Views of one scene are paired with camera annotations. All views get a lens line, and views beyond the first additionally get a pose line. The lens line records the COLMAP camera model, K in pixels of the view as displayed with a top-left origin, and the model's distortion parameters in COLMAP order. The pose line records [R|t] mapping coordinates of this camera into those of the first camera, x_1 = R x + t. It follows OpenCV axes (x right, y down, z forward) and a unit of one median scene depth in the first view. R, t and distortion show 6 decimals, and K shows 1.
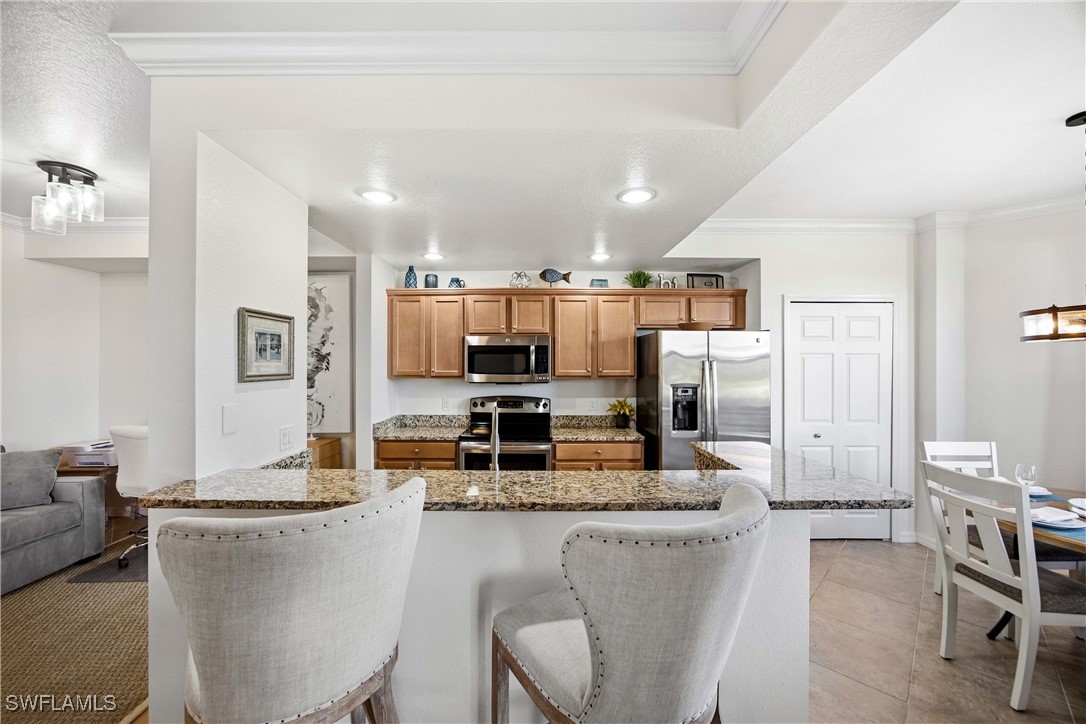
lens RADIAL K [[428.1, 0, 537.3], [0, 428.1, 361.4], [0, 0, 1]] dist [-0.037465, 0.015231]
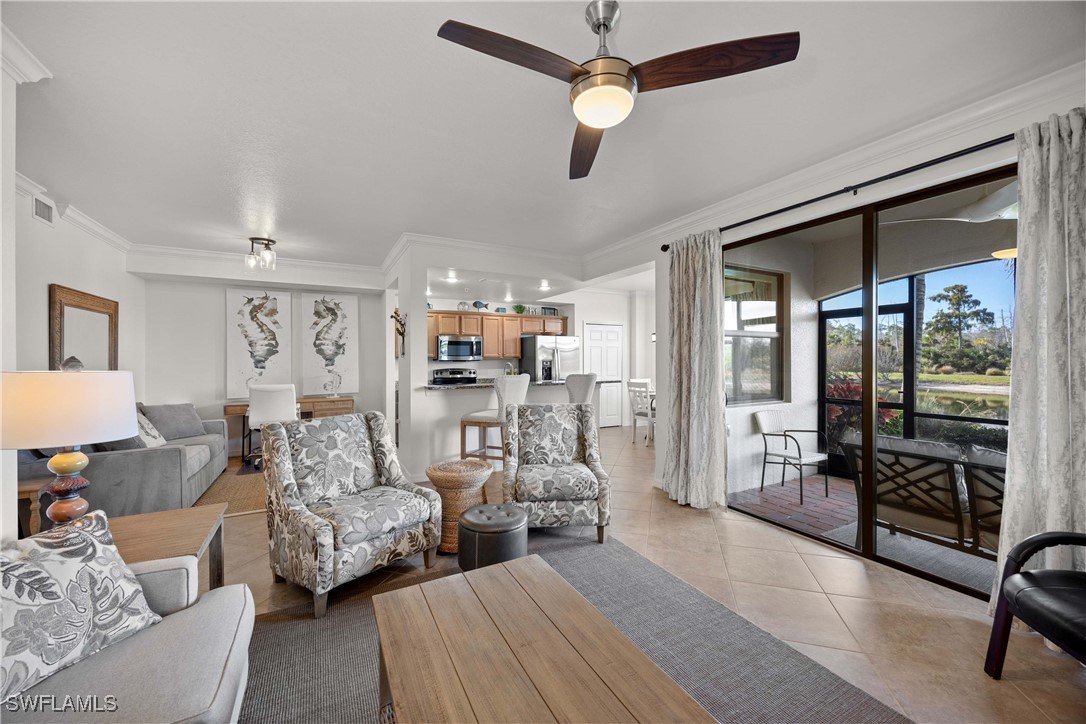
lens RADIAL K [[415.2, 0, 543.0], [0, 415.2, 362.0], [0, 0, 1]] dist [0.005193, 0.000122]
pose [[0.882931, -0.006182, 0.469462, -0.620860], [0.001111, 0.999938, 0.011078, 0.036544], [-0.469502, -0.009259, 0.882883, -0.818398]]
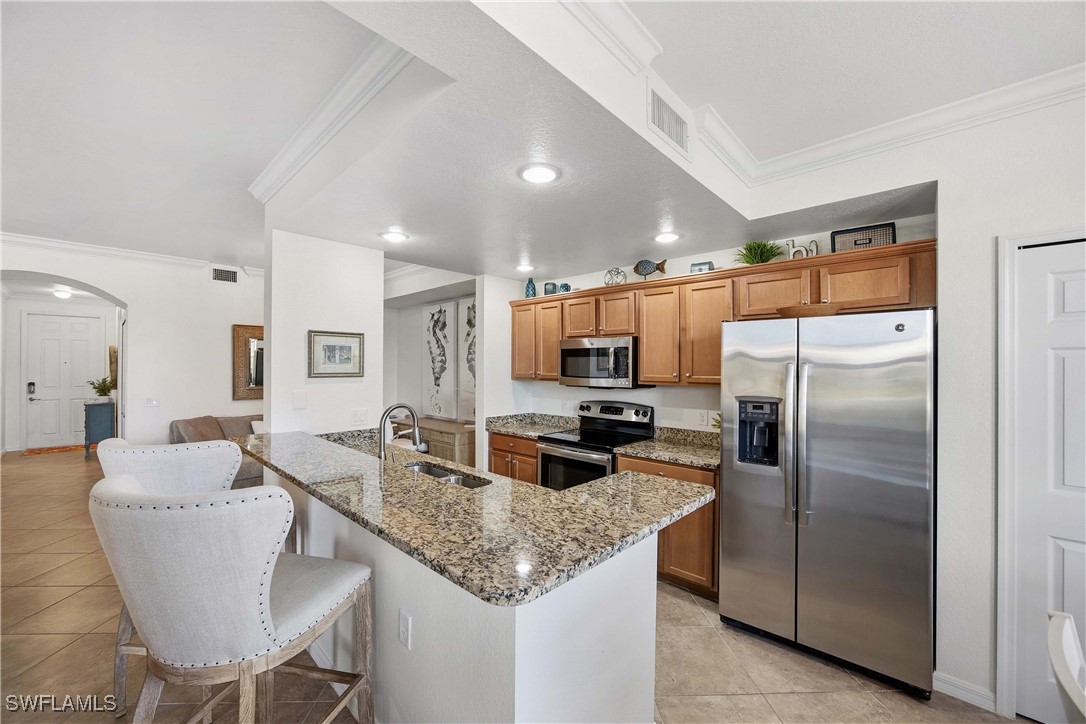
lens RADIAL K [[428.1, 0, 537.3], [0, 428.1, 361.4], [0, 0, 1]] dist [-0.037465, 0.015231]
pose [[0.724938, -0.005256, -0.688794, 0.506096], [-0.000433, 0.999967, -0.008086, 0.000481], [0.688814, 0.006161, 0.724912, 0.220573]]
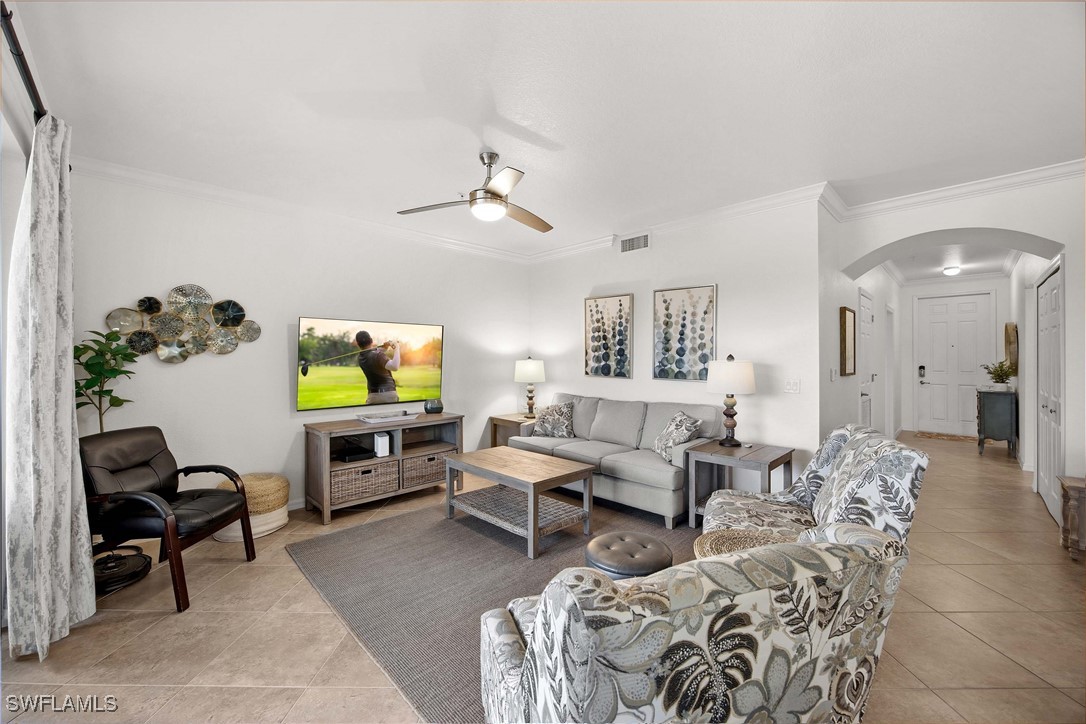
lens RADIAL K [[428.1, 0, 537.3], [0, 428.1, 361.4], [0, 0, 1]] dist [-0.037465, 0.015231]
pose [[-0.711939, 0.008175, -0.702194, 0.110200], [0.004592, 0.999965, 0.006985, 0.041731], [0.702227, 0.001749, -0.711951, 0.141001]]
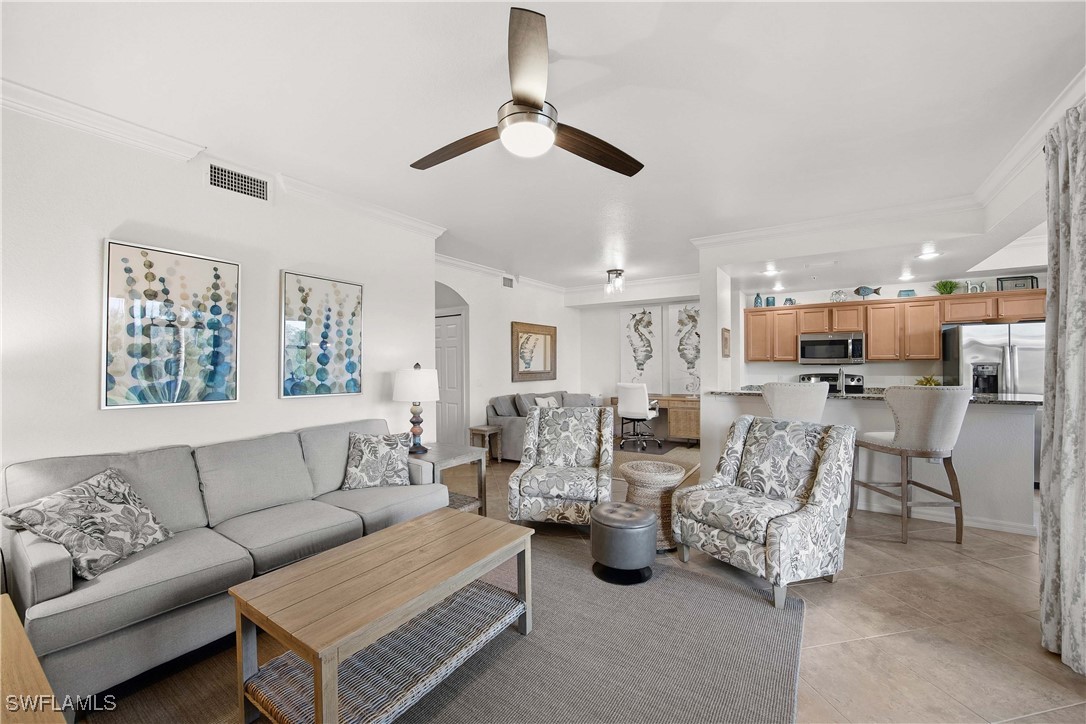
lens RADIAL K [[428.1, 0, 537.3], [0, 428.1, 361.4], [0, 0, 1]] dist [-0.037465, 0.015231]
pose [[0.828163, -0.006372, -0.560452, -0.093105], [0.007294, 0.999973, -0.000591, 0.034217], [0.560441, -0.003599, 0.828187, -0.869663]]
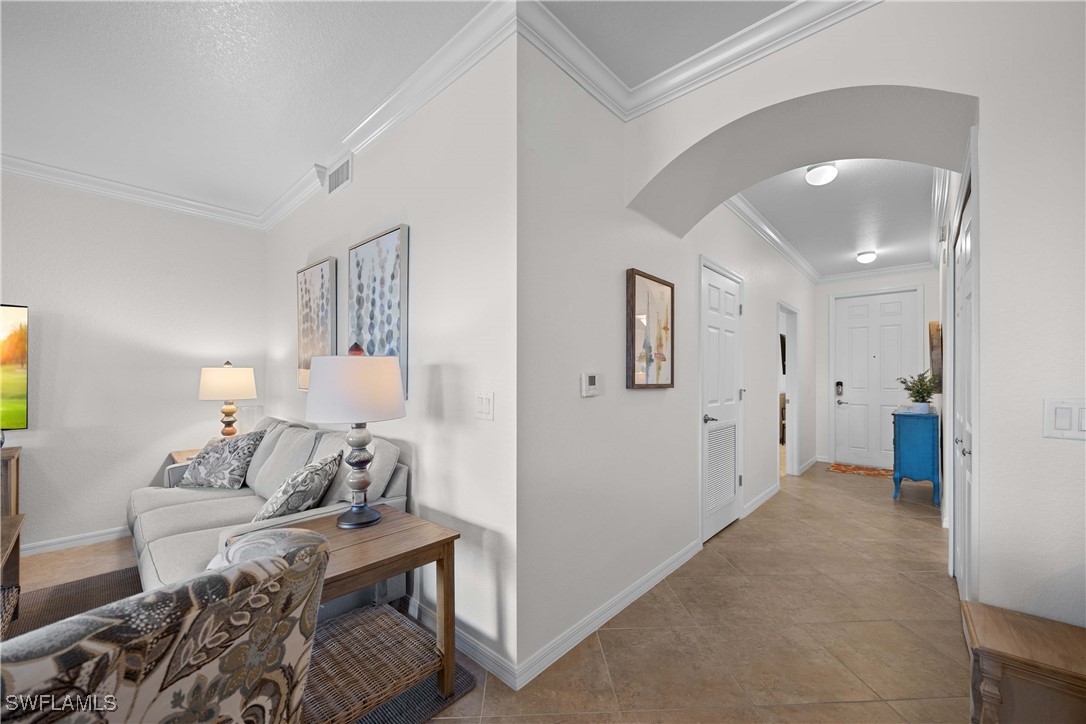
lens RADIAL K [[422.8, 0, 539.5], [0, 422.8, 381.0], [0, 0, 1]] dist [-0.000951, -0.000079]
pose [[-0.668815, 0.004057, -0.743418, -0.634341], [0.001137, 0.999990, 0.004435, 0.075469], [0.743428, 0.002121, -0.668812, 0.239274]]
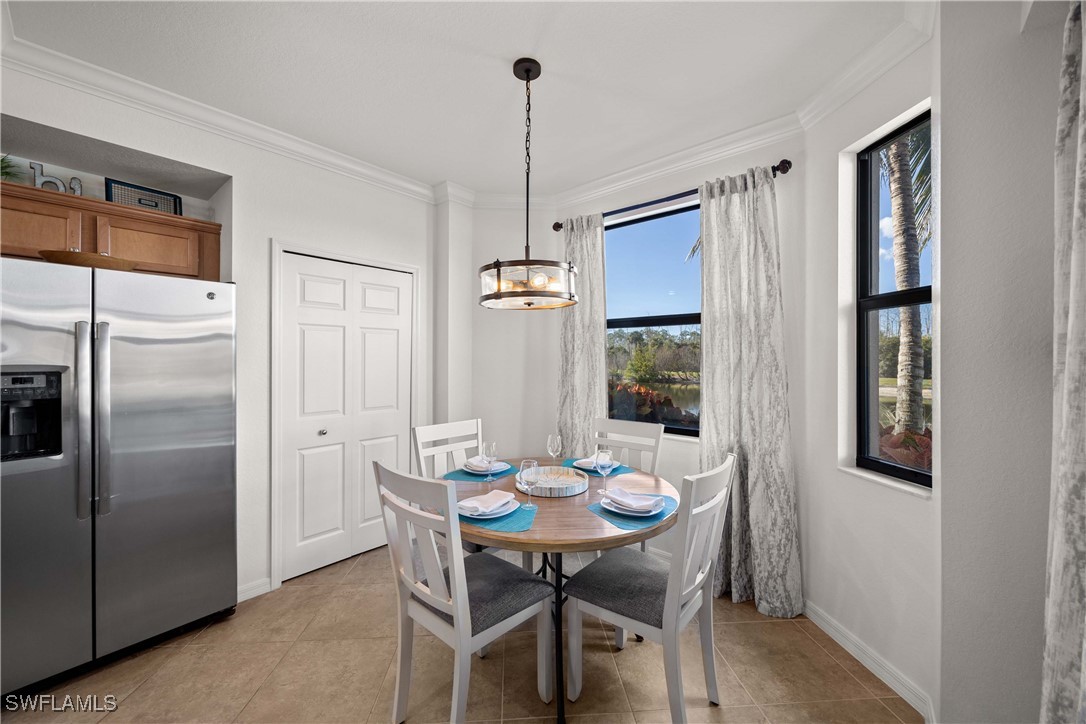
lens RADIAL K [[416.9, 0, 550.3], [0, 416.9, 358.5], [0, 0, 1]] dist [-0.000863, -0.000165]
pose [[0.642633, 0.000833, 0.766174, 0.332660], [-0.004040, 0.999989, 0.002301, 0.036480], [-0.766164, -0.004574, 0.642629, 0.186179]]
